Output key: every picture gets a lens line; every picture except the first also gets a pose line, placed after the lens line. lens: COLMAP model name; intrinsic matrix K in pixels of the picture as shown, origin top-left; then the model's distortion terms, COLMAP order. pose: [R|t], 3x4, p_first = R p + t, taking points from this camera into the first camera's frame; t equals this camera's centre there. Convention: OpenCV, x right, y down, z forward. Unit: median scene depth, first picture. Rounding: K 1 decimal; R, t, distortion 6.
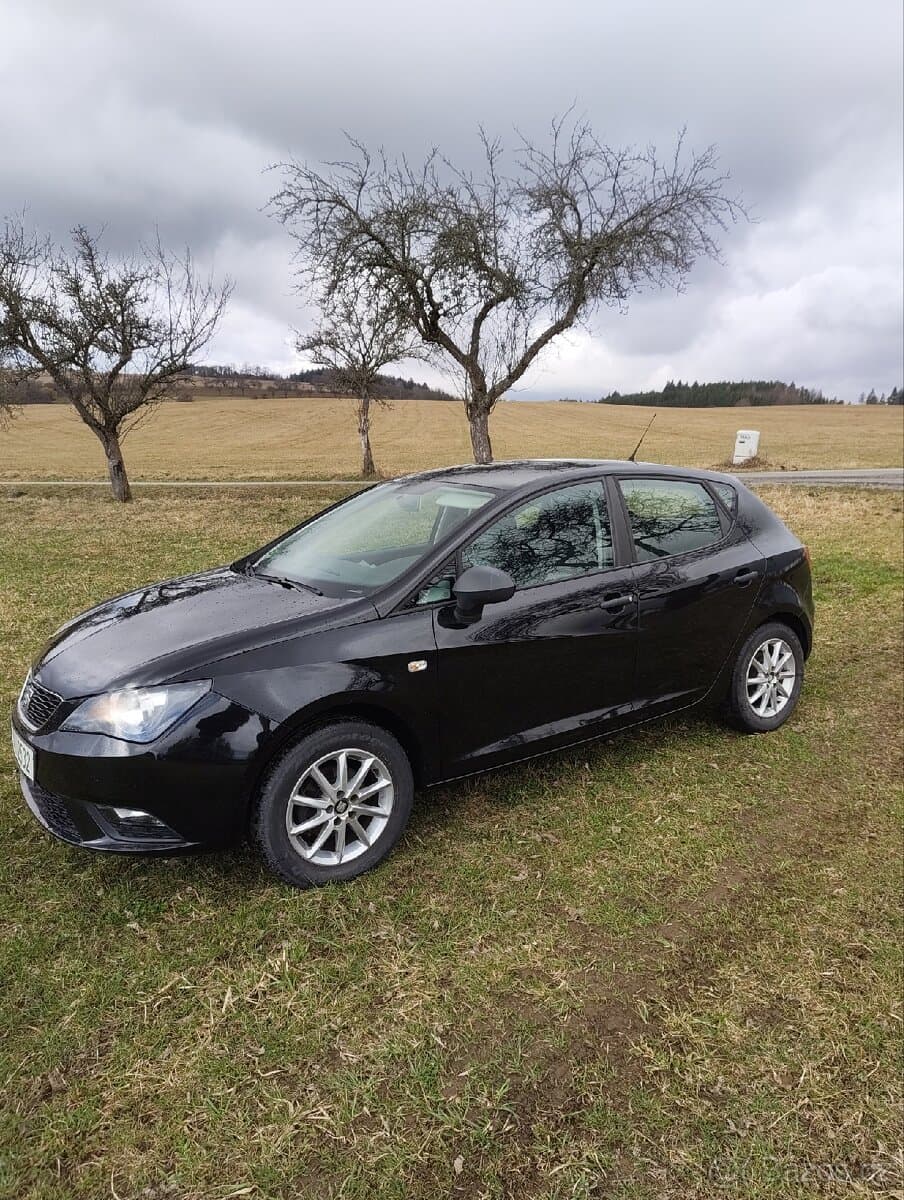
lens RADIAL K [[859.4, 0, 444.5], [0, 859.4, 582.4], [0, 0, 1]] dist [0.052791, -0.057331]
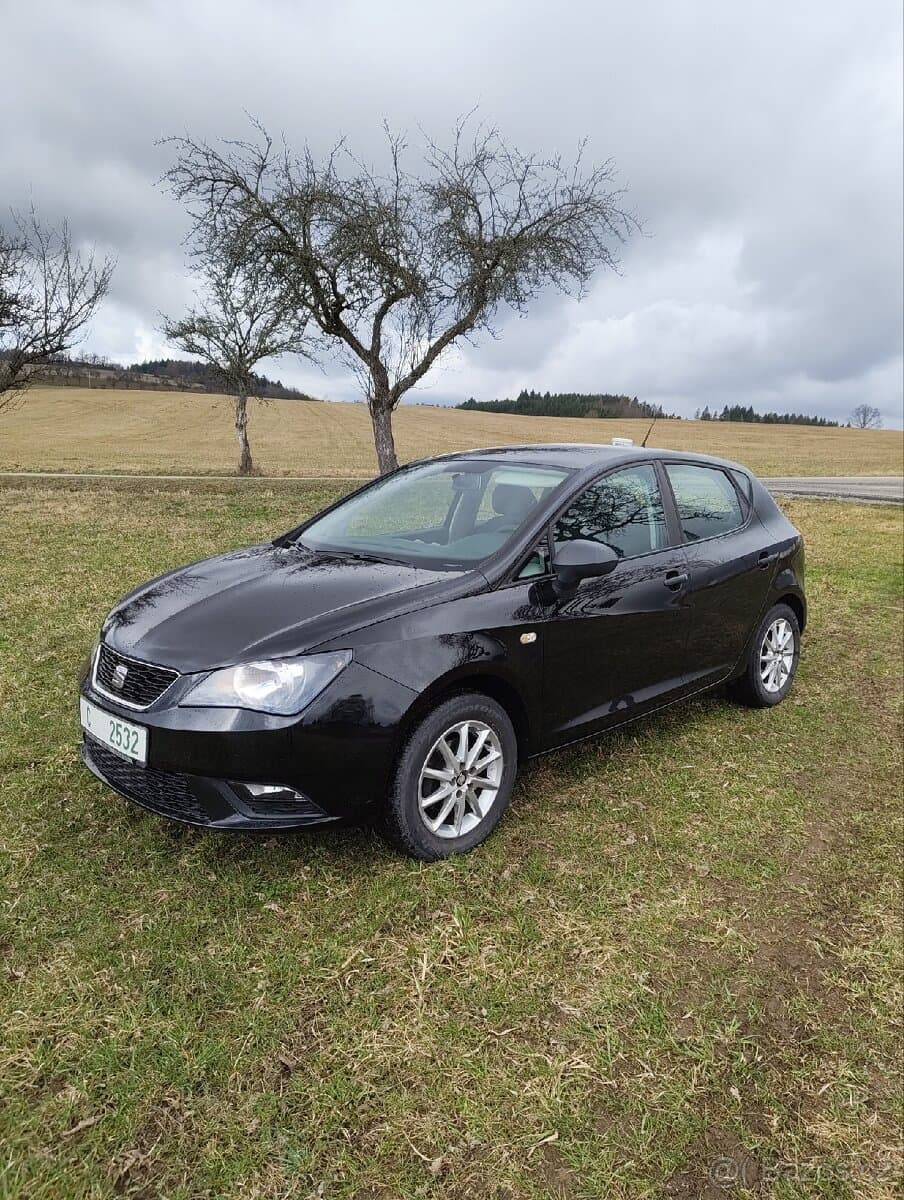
lens RADIAL K [[859.8, 0, 452.0], [0, 859.8, 600.0], [0, 0, 1]] dist [0.044571, -0.059041]
pose [[0.984553, 0.000120, 0.175088, -0.055787], [-0.003006, 0.999864, 0.016222, 0.006953], [-0.175062, -0.016498, 0.984419, 0.005201]]
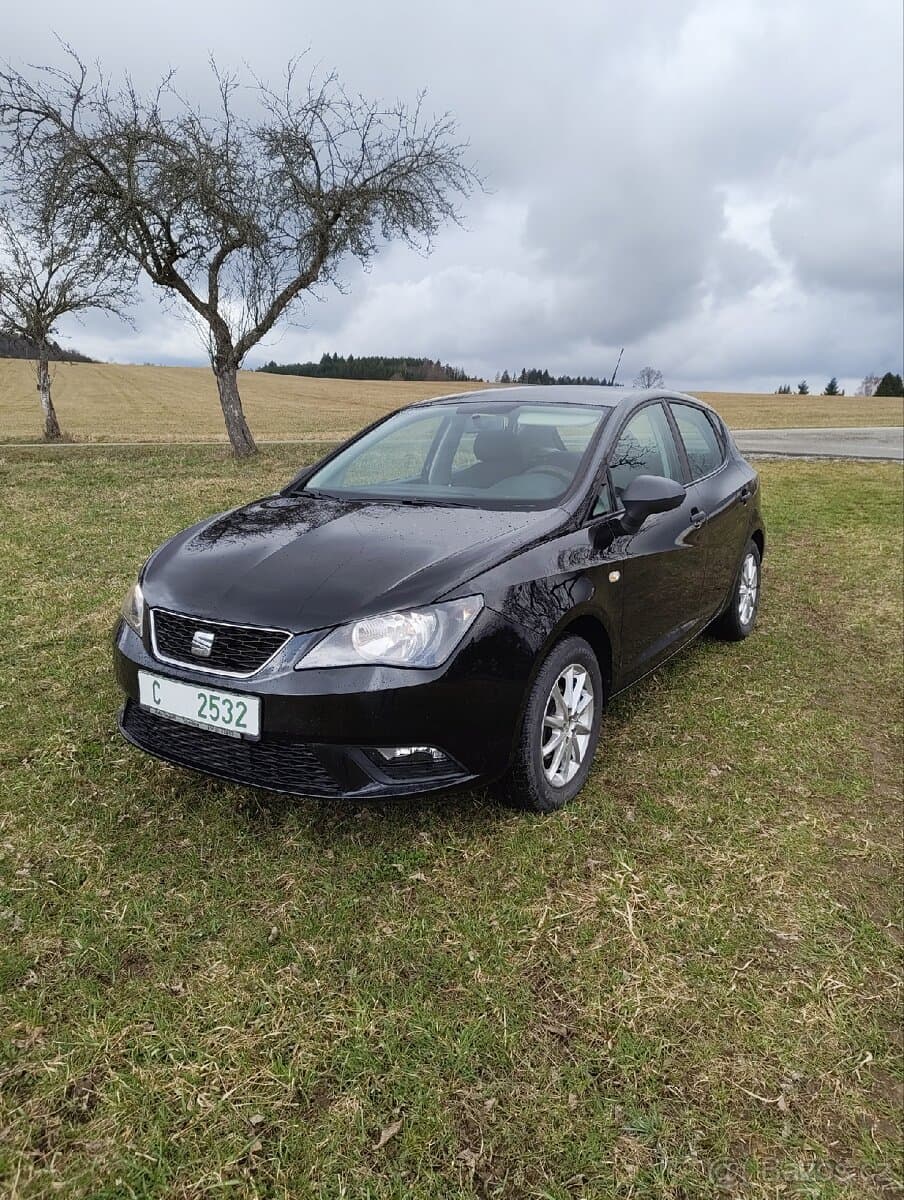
lens RADIAL K [[860.1, 0, 452.0], [0, 860.1, 600.0], [0, 0, 1]] dist [0.012185, -0.020396]
pose [[0.922515, -0.064133, 0.380595, -0.108672], [0.044157, 0.997161, 0.060998, 0.010587], [-0.383426, -0.039466, 0.922728, 0.031919]]
